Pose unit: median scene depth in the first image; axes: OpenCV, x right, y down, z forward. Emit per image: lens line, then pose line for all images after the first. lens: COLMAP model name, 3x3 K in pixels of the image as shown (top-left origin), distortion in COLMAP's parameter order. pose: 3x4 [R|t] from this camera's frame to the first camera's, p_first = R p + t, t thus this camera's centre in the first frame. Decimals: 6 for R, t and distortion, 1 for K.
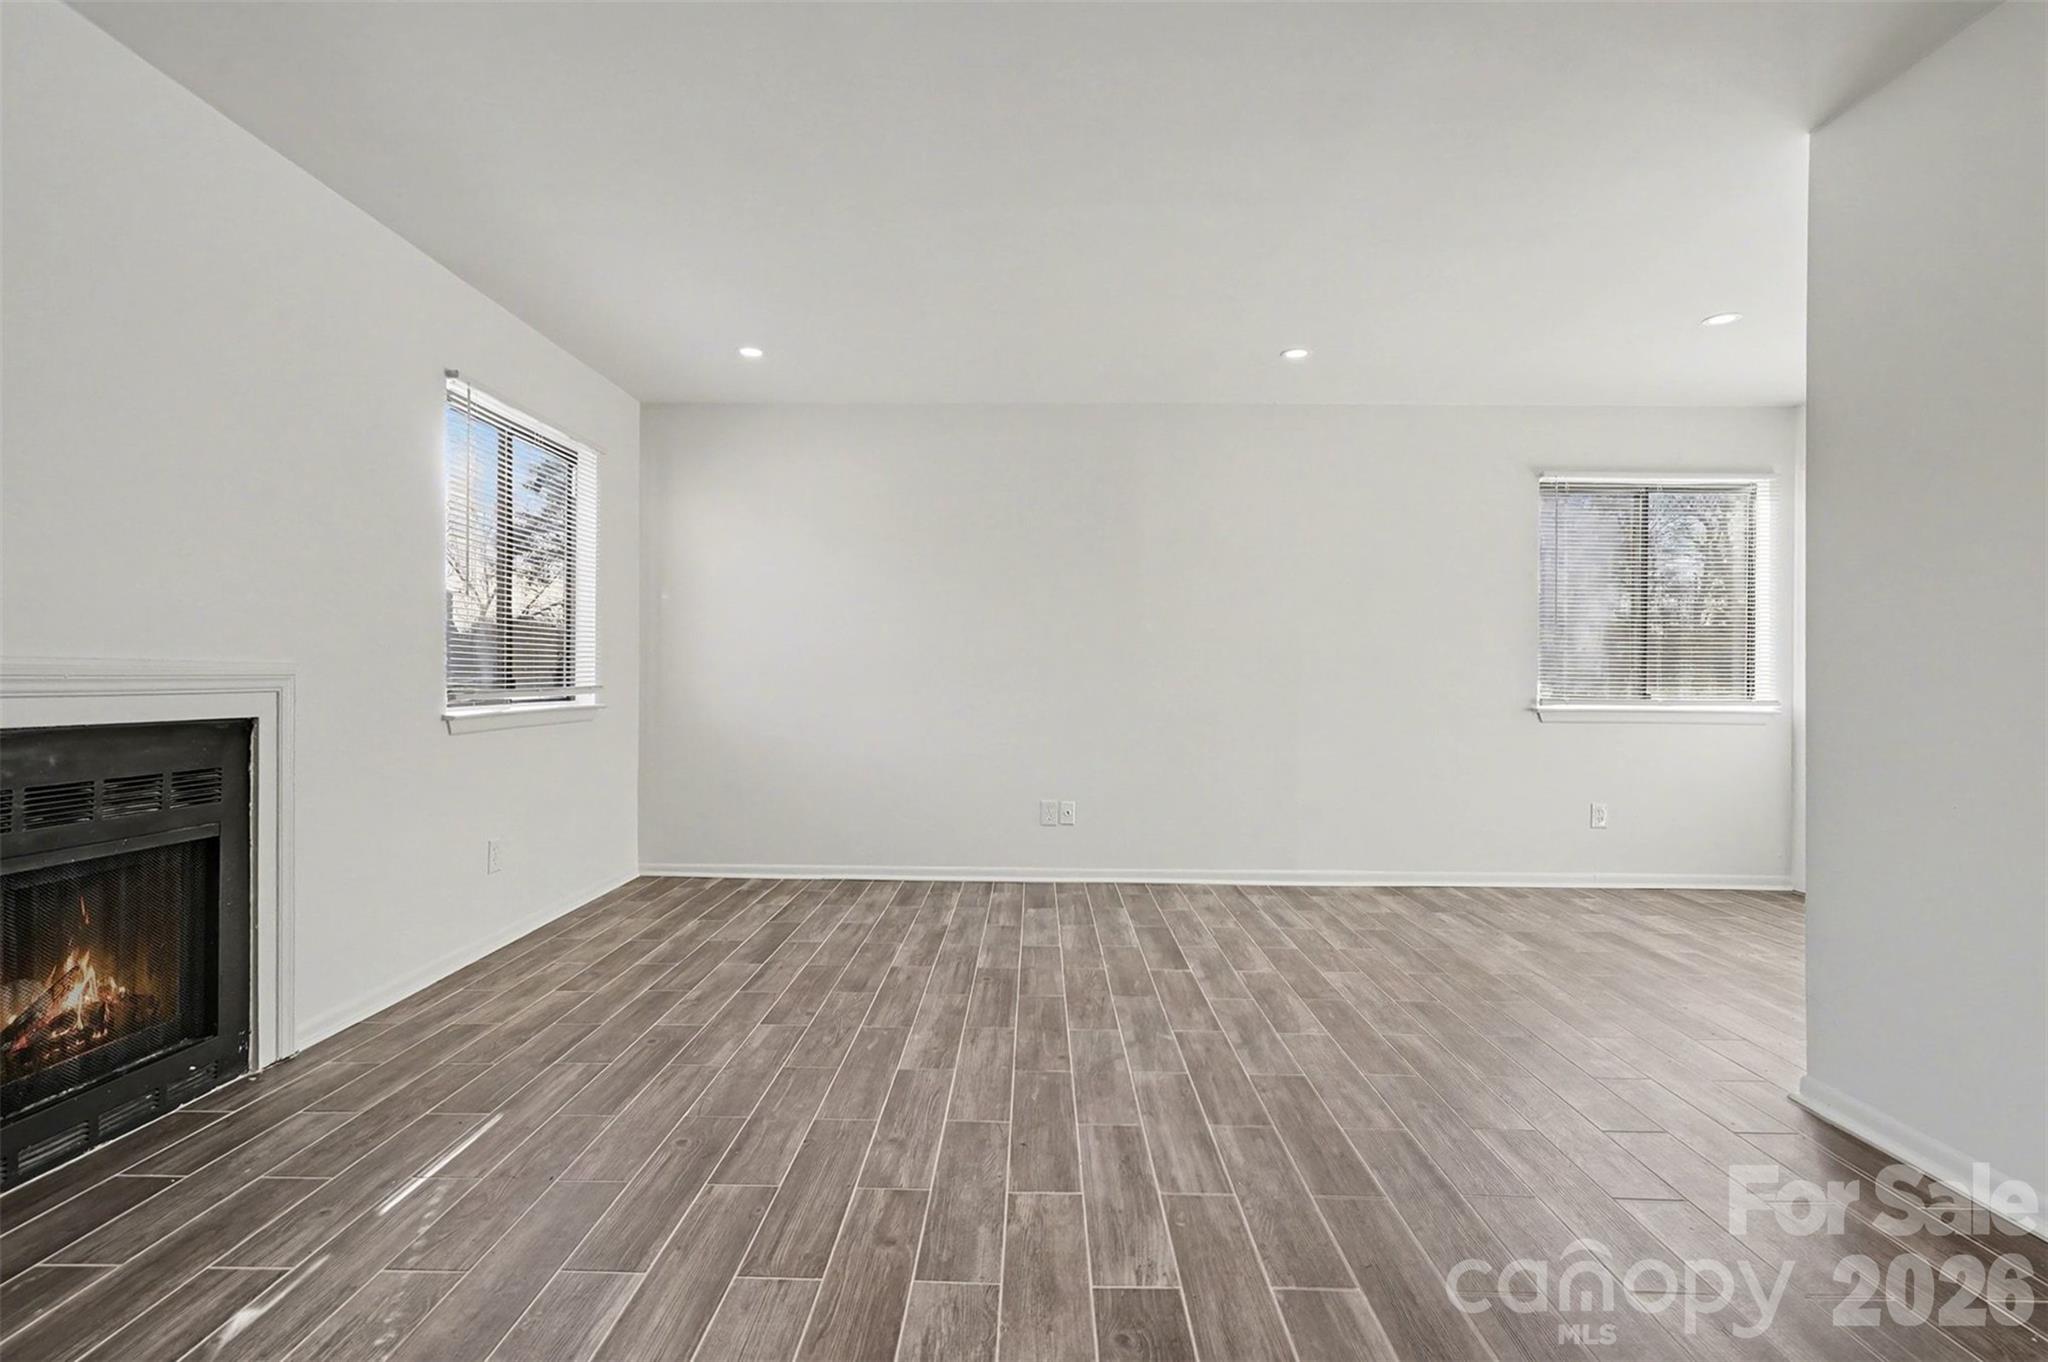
lens RADIAL K [[970.7, 0, 1021.2], [0, 970.7, 673.2], [0, 0, 1]] dist [-0.004627, 0.000654]
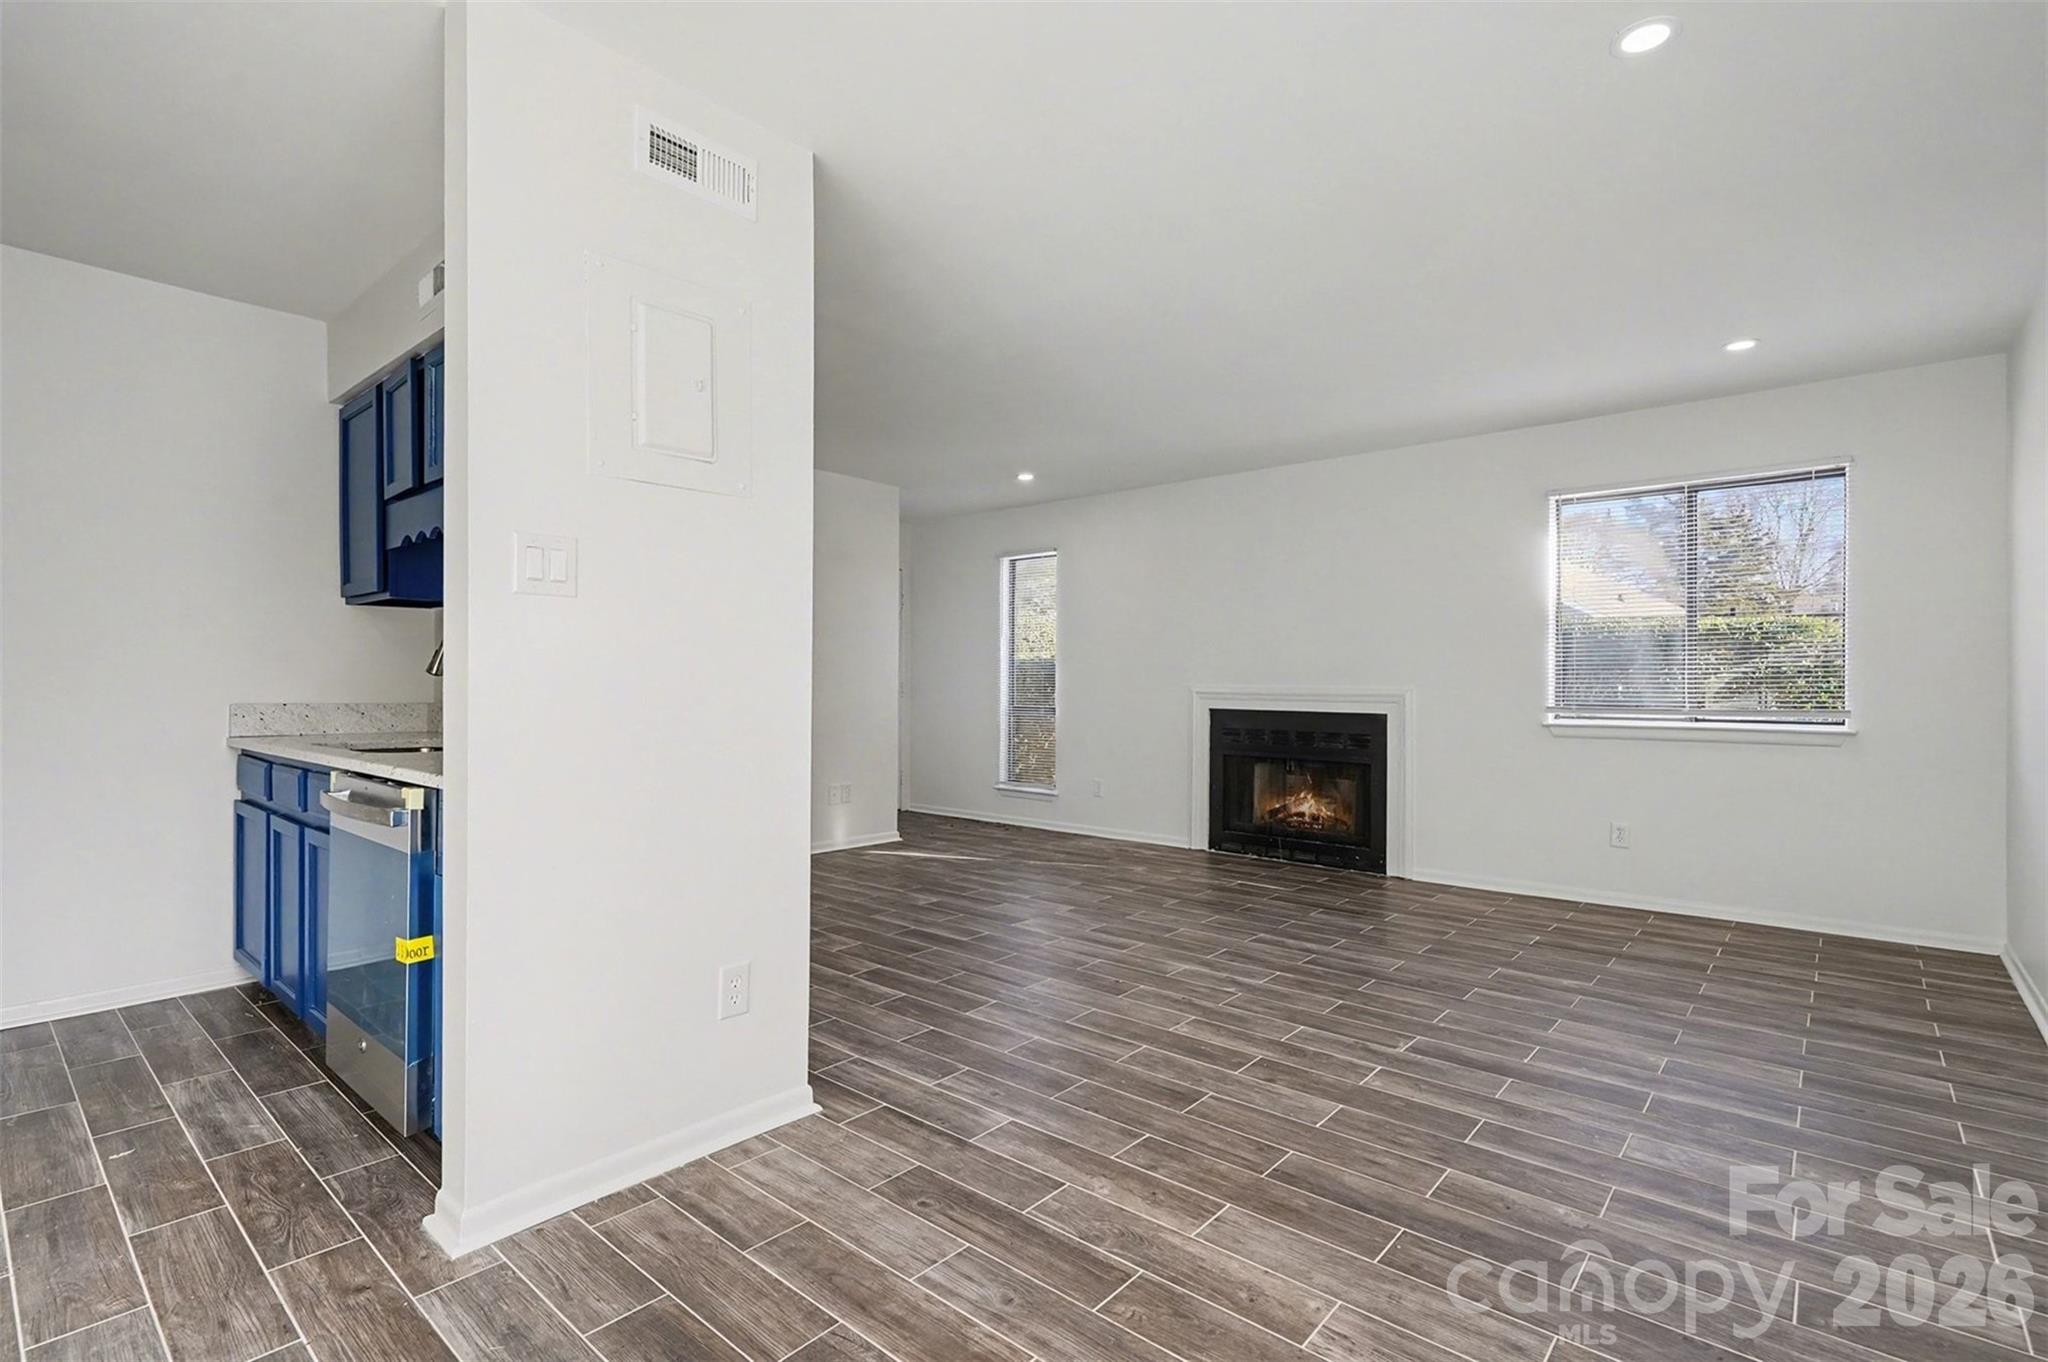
lens RADIAL K [[958.7, 0, 1024.5], [0, 958.7, 679.8], [0, 0, 1]] dist [-0.006151, 0.002447]
pose [[-0.644610, -0.015809, -0.764348, 1.218242], [-0.008353, 0.999872, -0.013636, 0.004730], [0.764466, -0.002405, -0.644659, 1.543791]]
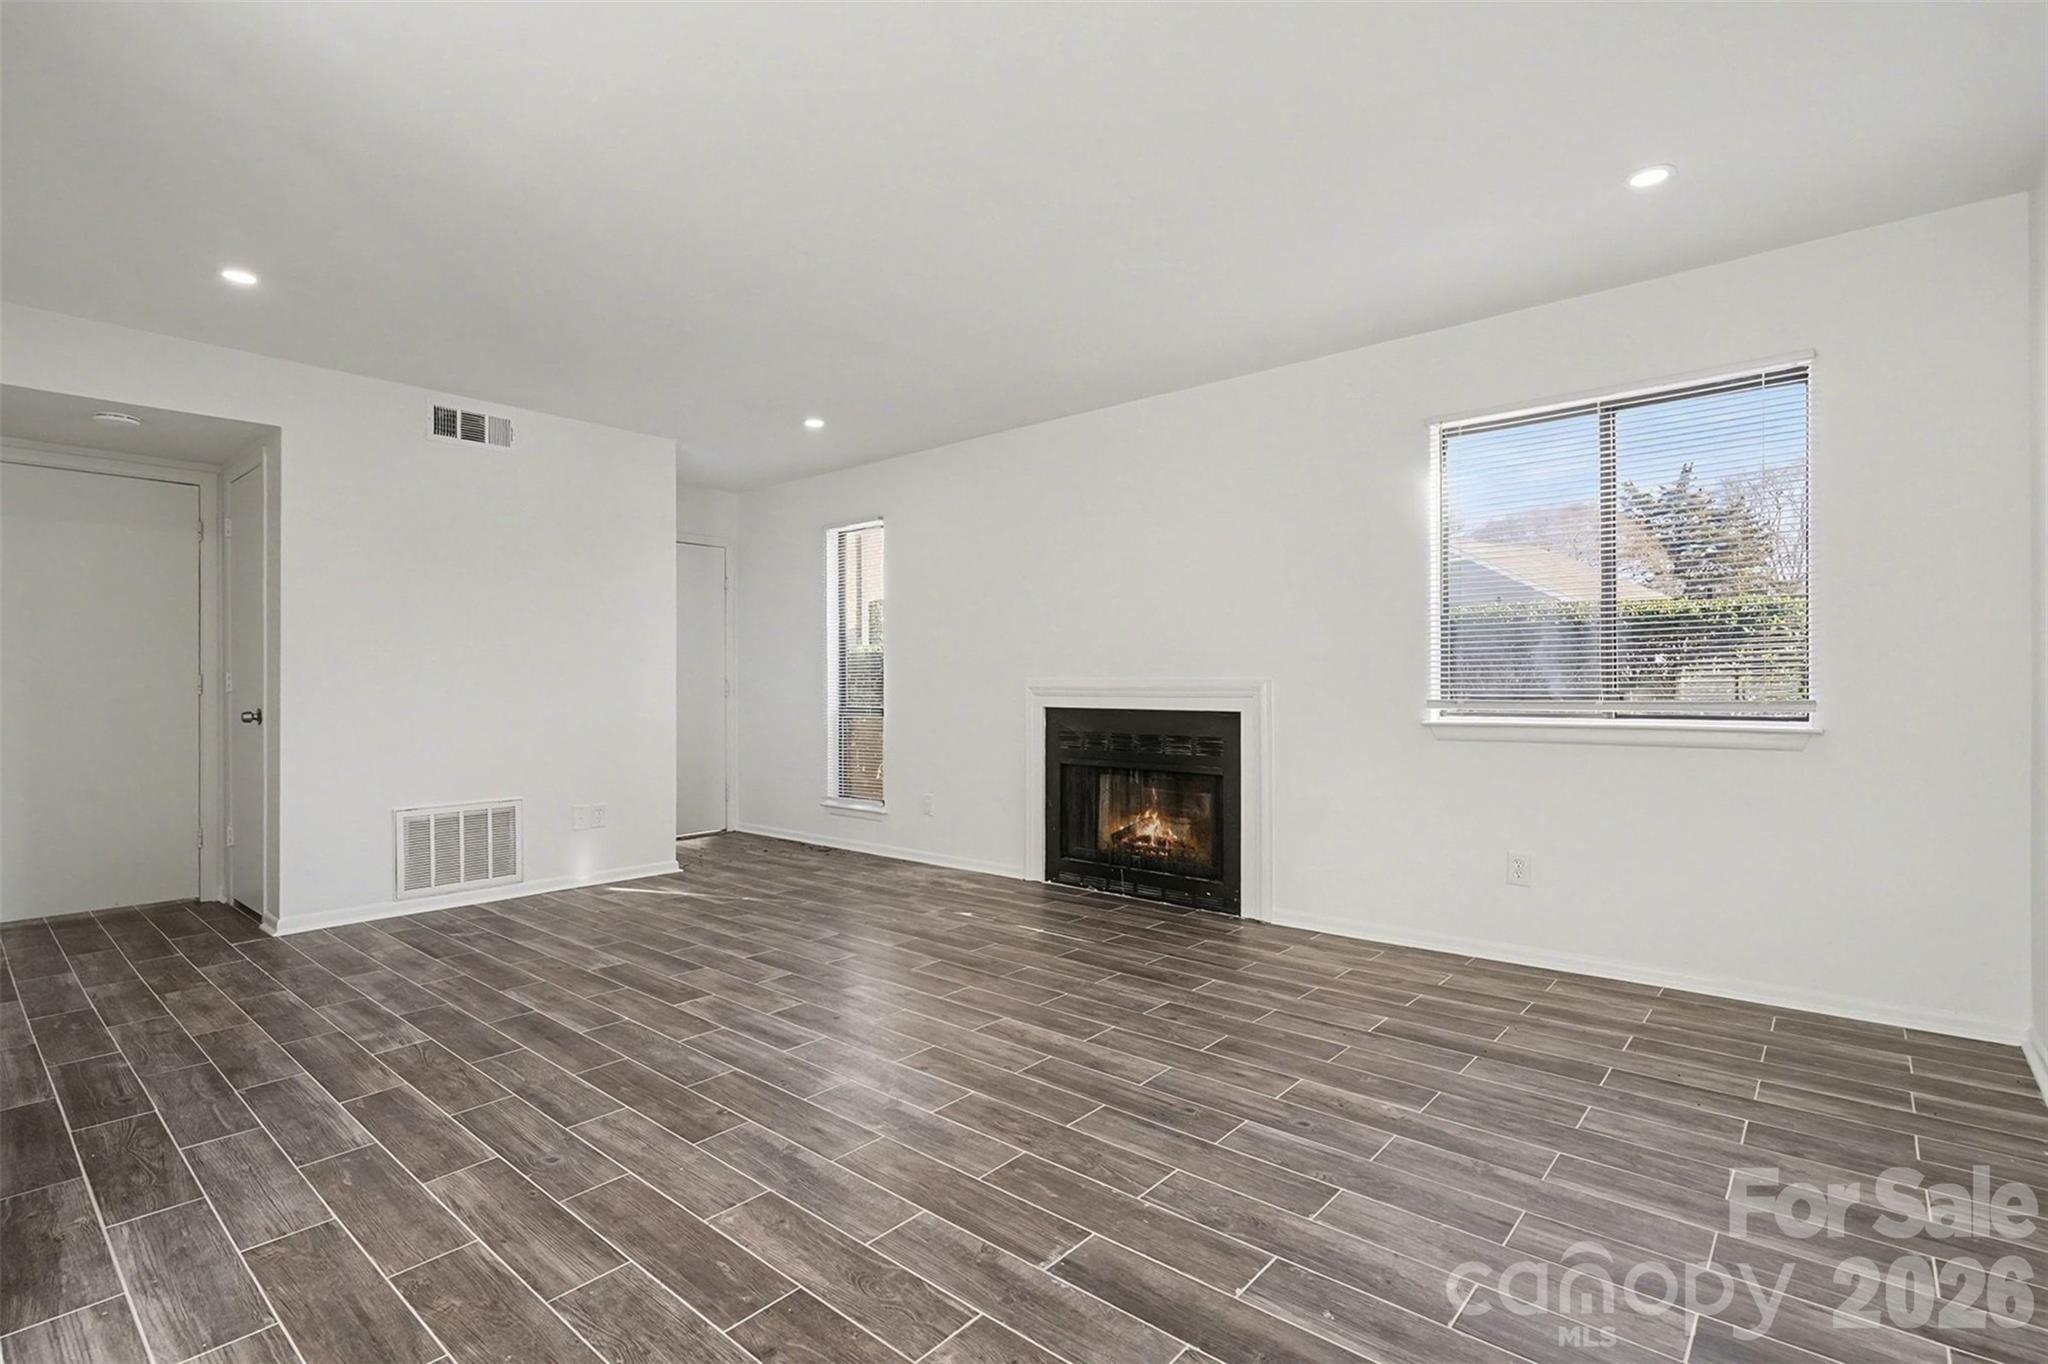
lens RADIAL K [[970.7, 0, 1029.3], [0, 970.7, 690.1], [0, 0, 1]] dist [-0.004627, 0.000654]
pose [[-0.638647, -0.003134, -0.769494, 0.680180], [0.000202, 0.999991, -0.004240, 0.012643], [0.769500, -0.002863, -0.638641, 1.581940]]
